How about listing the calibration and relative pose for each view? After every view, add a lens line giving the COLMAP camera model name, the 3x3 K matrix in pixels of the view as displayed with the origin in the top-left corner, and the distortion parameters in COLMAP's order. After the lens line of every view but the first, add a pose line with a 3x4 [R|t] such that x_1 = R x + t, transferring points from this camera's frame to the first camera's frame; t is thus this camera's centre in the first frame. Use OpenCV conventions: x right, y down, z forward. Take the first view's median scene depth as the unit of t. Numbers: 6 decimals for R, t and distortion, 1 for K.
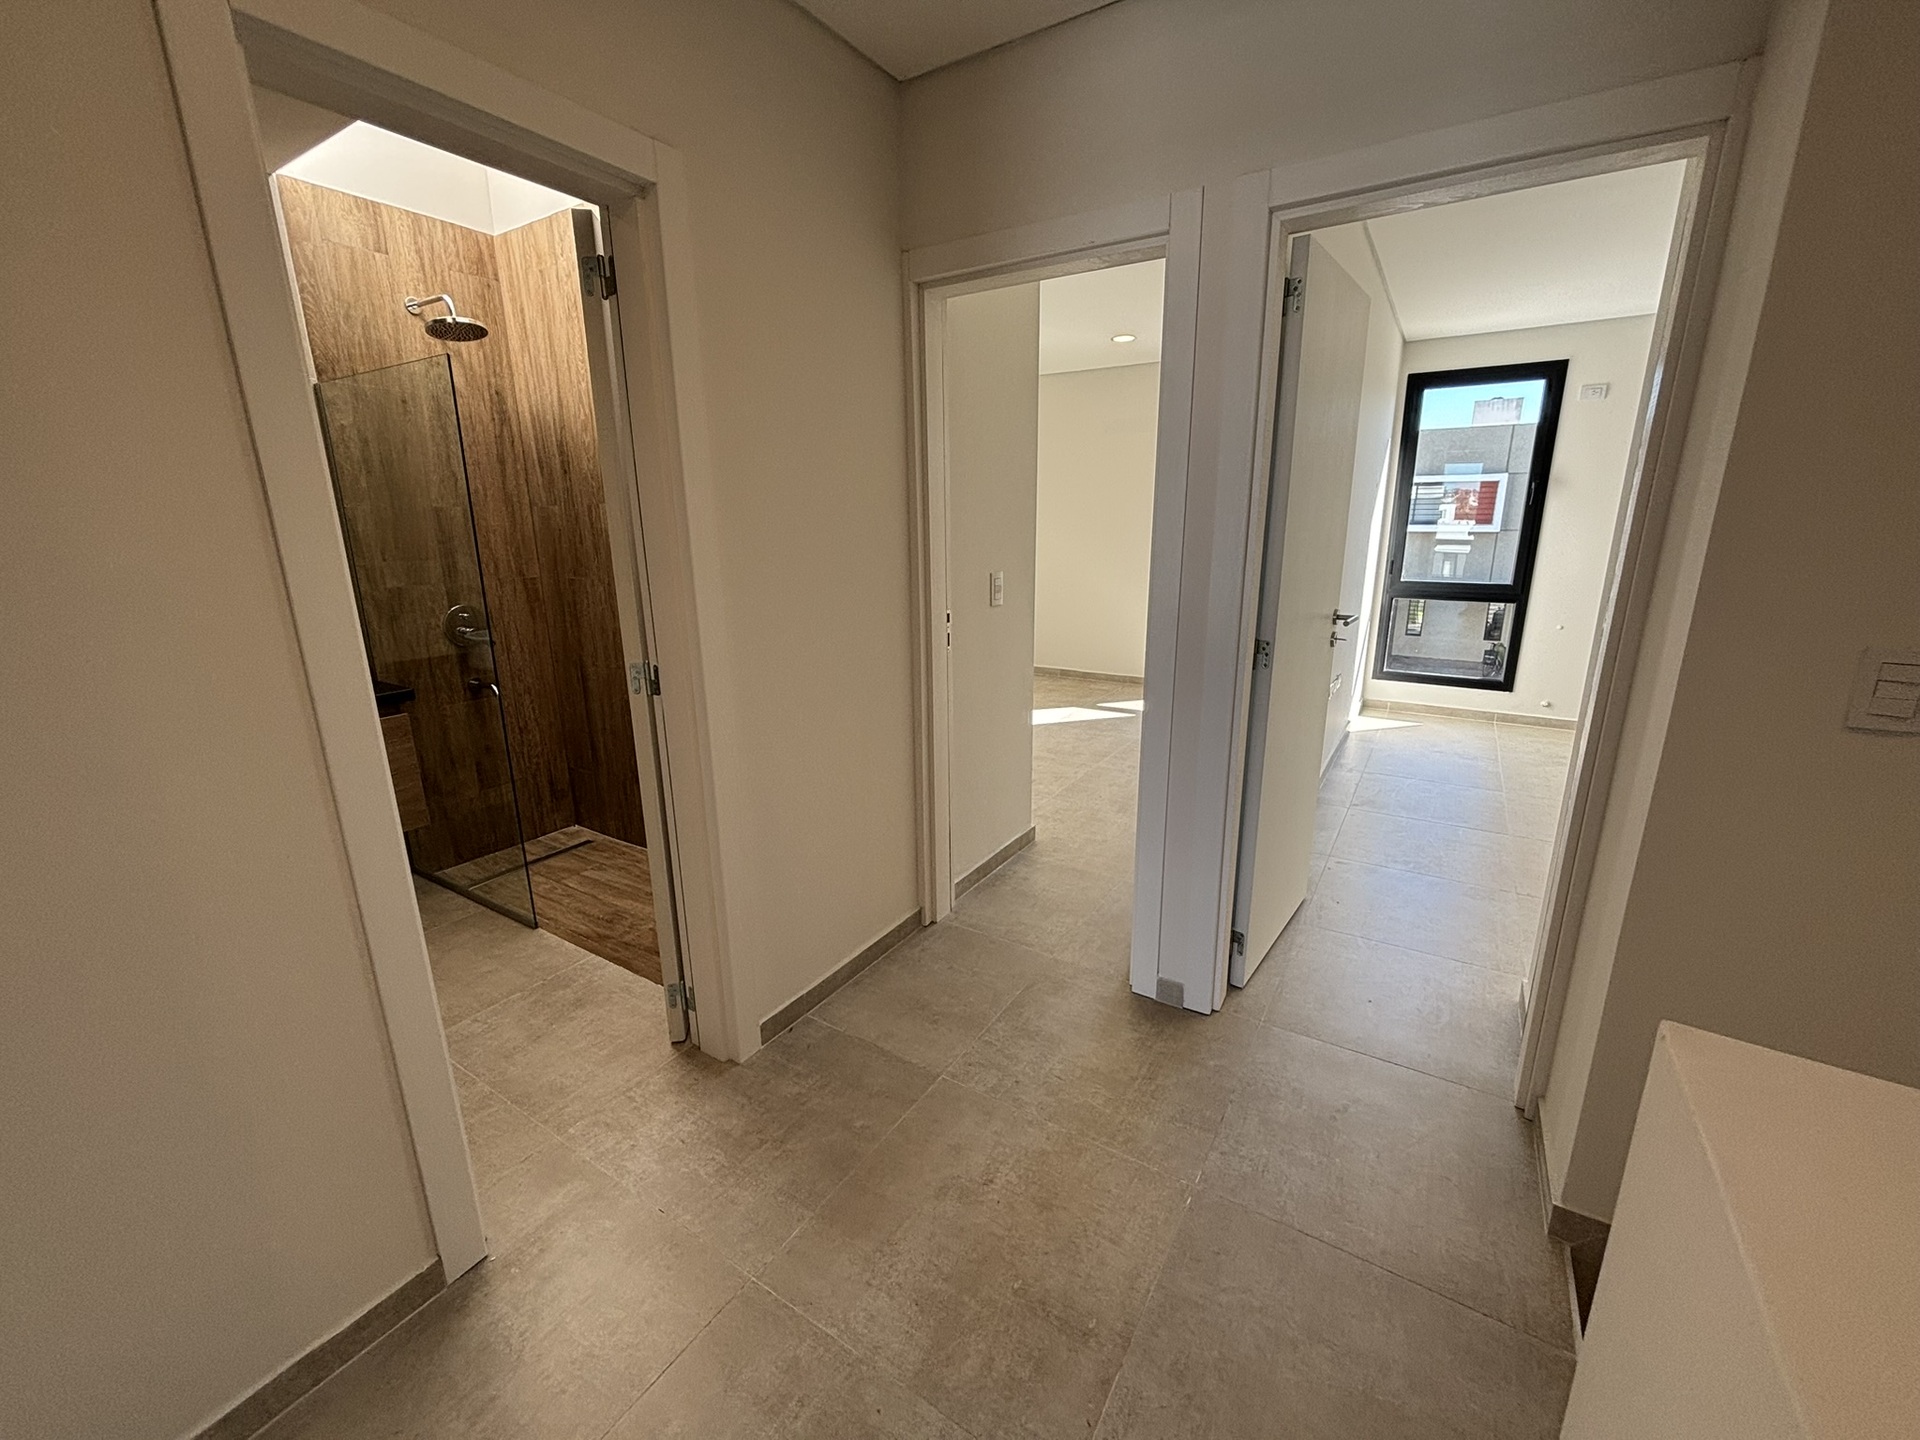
lens RADIAL K [[769.9, 0, 964.2], [0, 769.9, 710.5], [0, 0, 1]] dist [-0.003735, 0.000214]
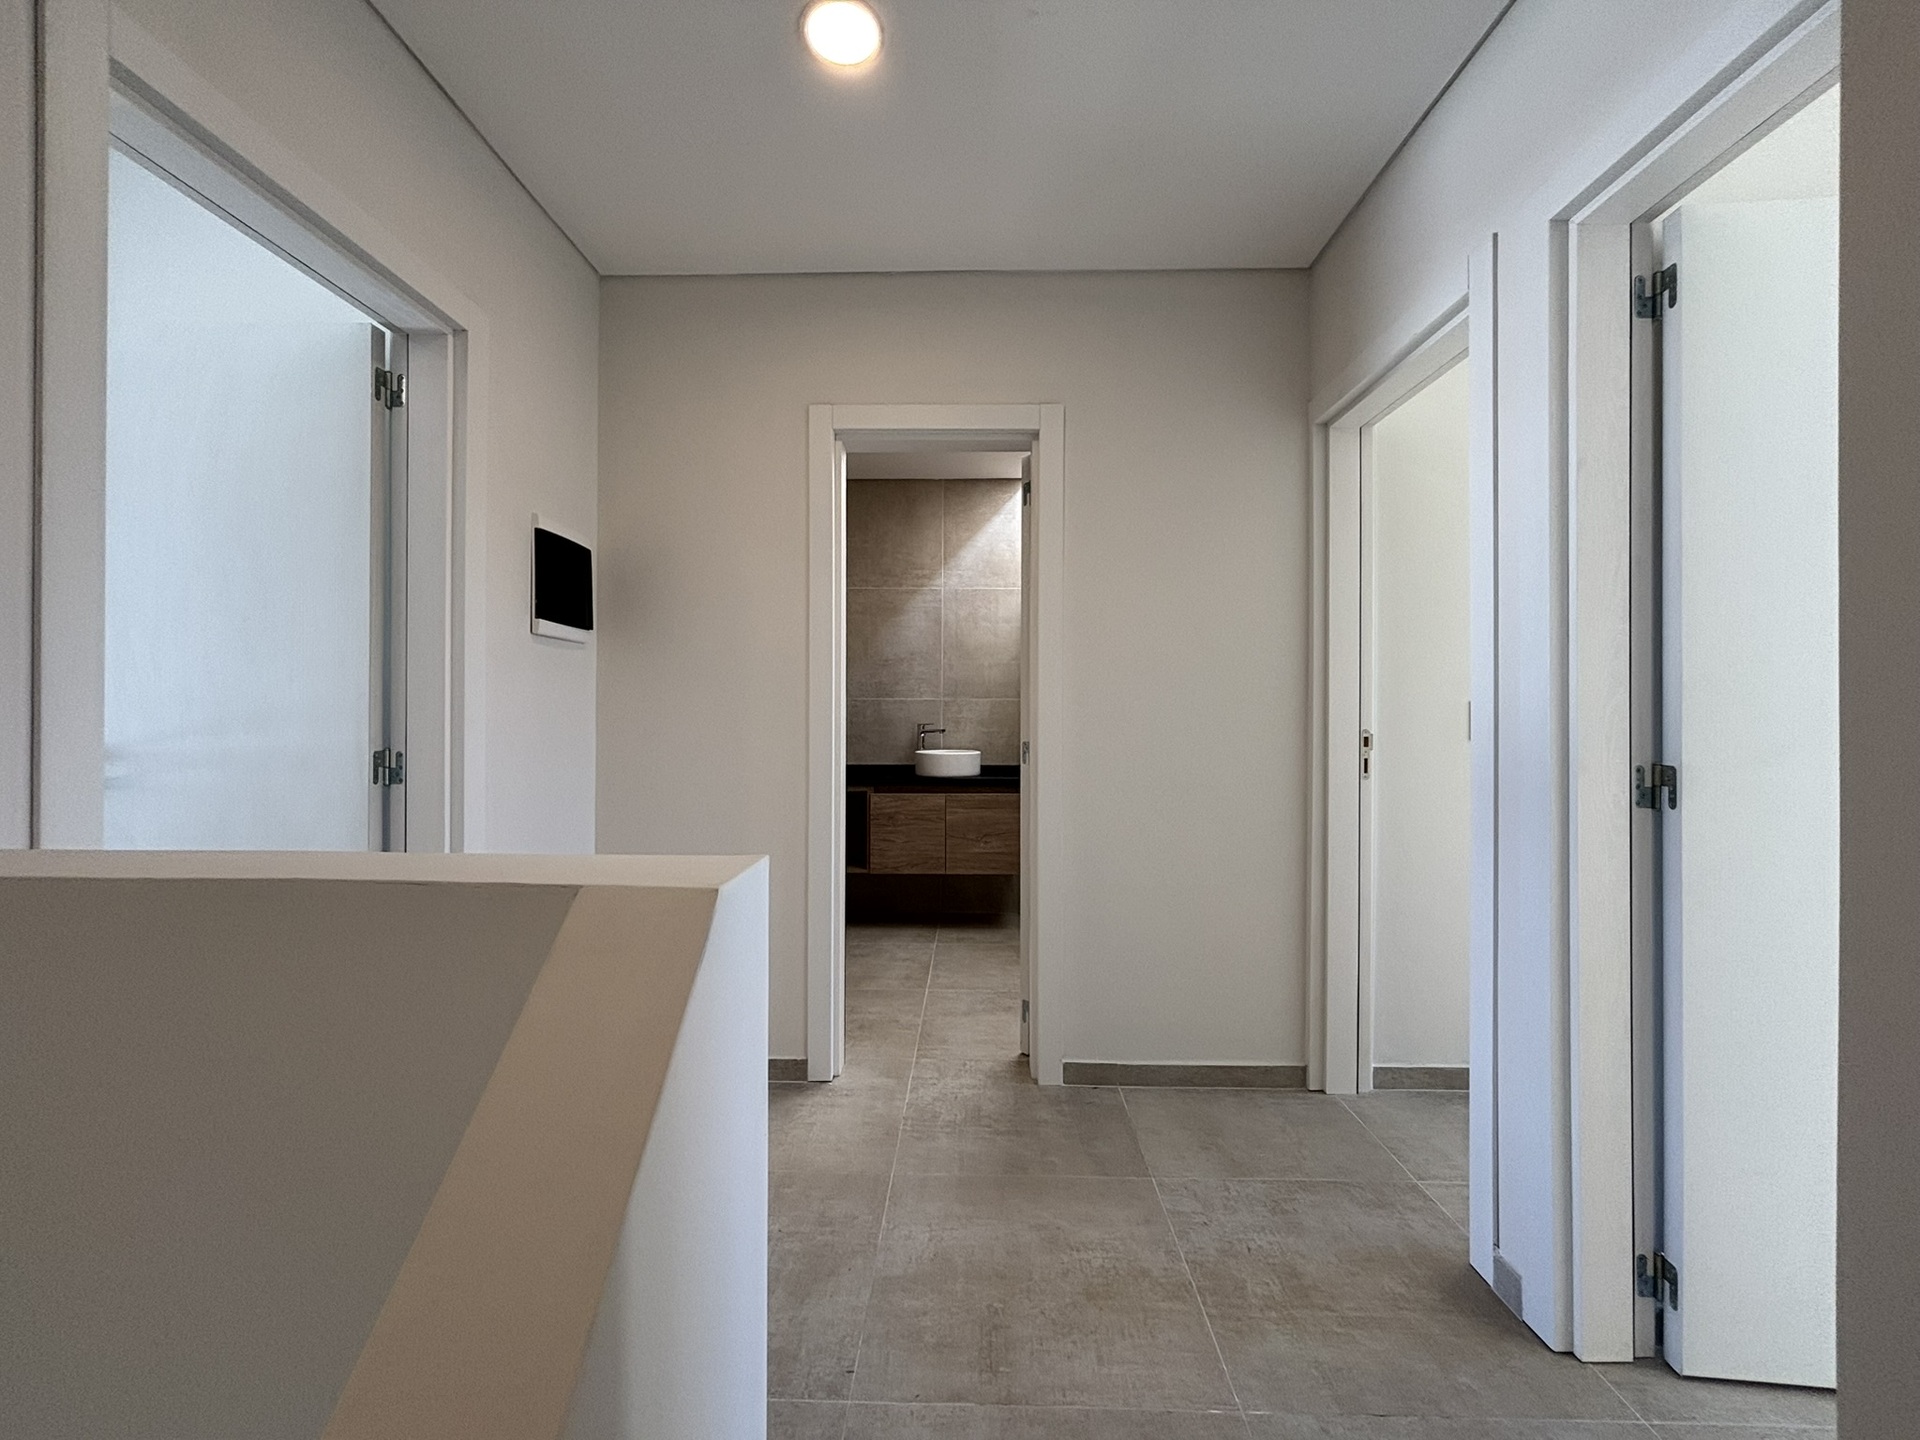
lens RADIAL K [[769.9, 0, 965.5], [0, 769.9, 715.8], [0, 0, 1]] dist [-0.003735, 0.000214]
pose [[0.518864, 0.007640, -0.854823, 0.679175], [-0.216161, 0.968636, -0.122549, 0.082328], [0.827076, 0.248365, 0.504242, 0.177403]]
